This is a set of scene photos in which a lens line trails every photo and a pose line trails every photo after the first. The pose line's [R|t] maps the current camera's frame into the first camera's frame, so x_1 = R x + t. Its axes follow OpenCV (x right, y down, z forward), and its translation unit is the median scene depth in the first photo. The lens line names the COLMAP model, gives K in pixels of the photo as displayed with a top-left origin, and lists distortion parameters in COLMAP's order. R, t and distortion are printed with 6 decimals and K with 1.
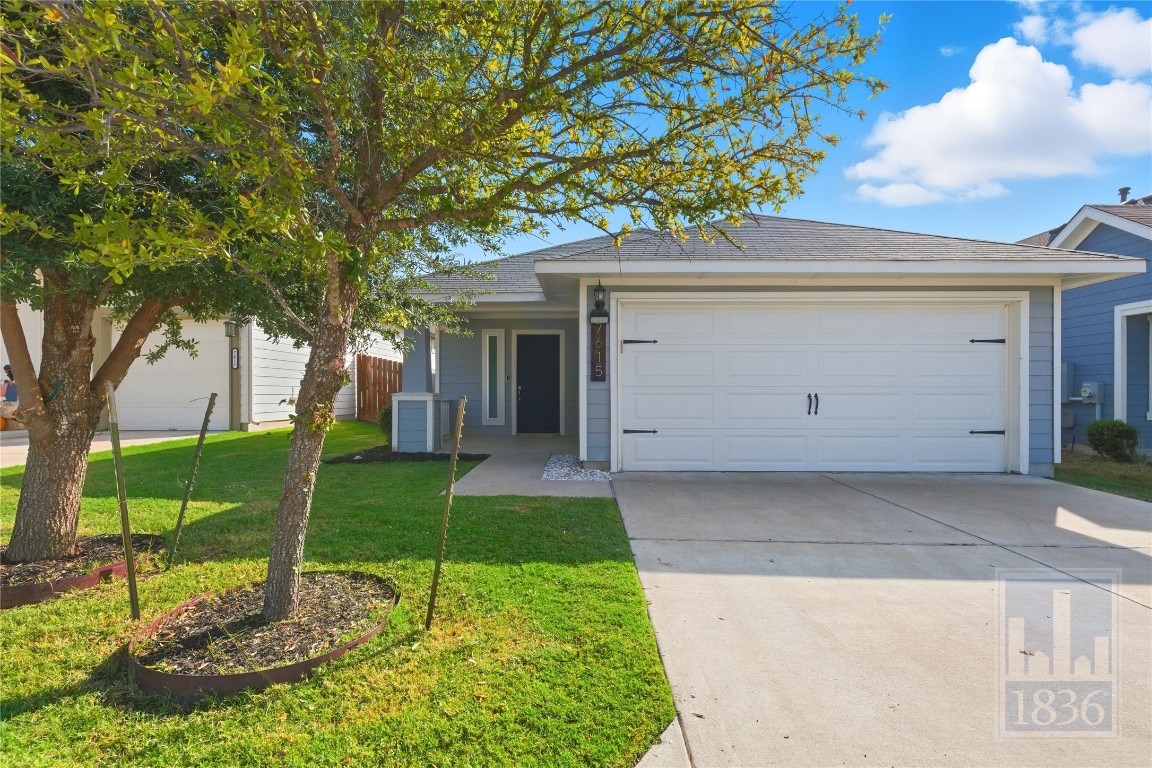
lens RADIAL K [[410.7, 0, 580.4], [0, 410.7, 393.8], [0, 0, 1]] dist [-0.000983, -0.000067]
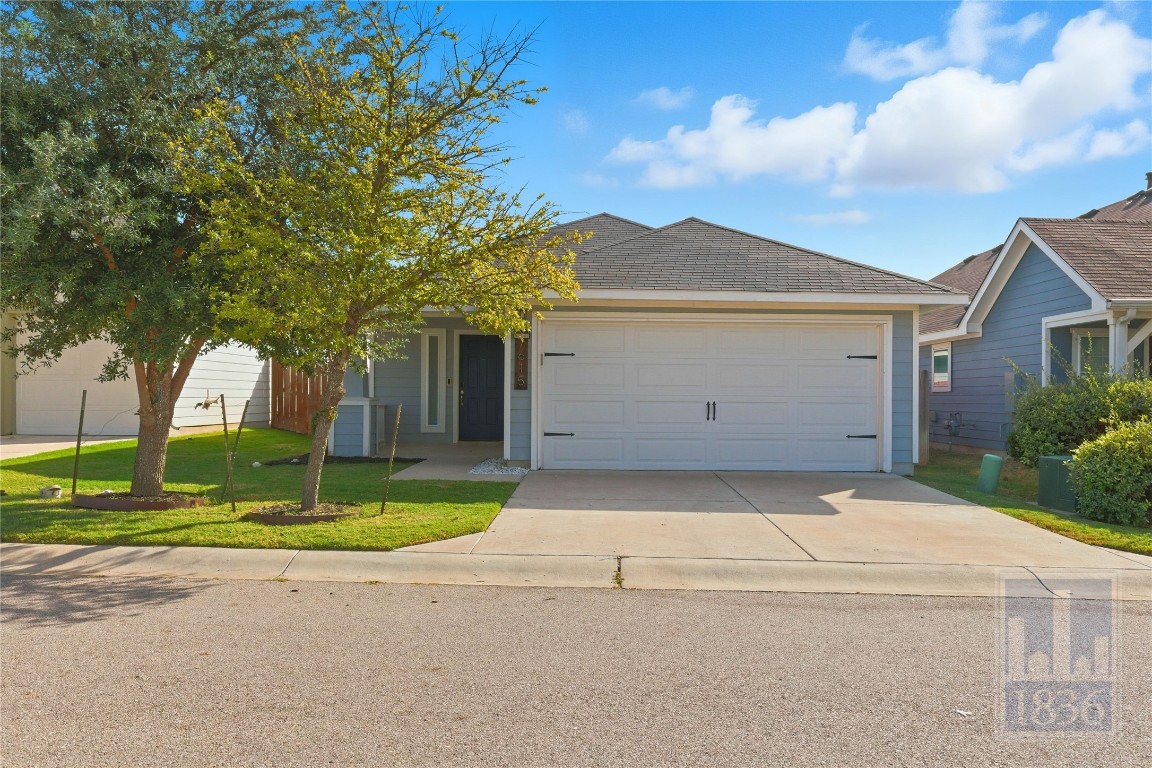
lens RADIAL K [[532.1, 0, 574.0], [0, 532.1, 393.9], [0, 0, 1]] dist [-0.000373, -0.000078]
pose [[0.999246, 0.008210, 0.037951, 0.129166], [-0.007939, 0.999942, -0.007288, -0.008262], [-0.038009, 0.006982, 0.999253, -0.451881]]
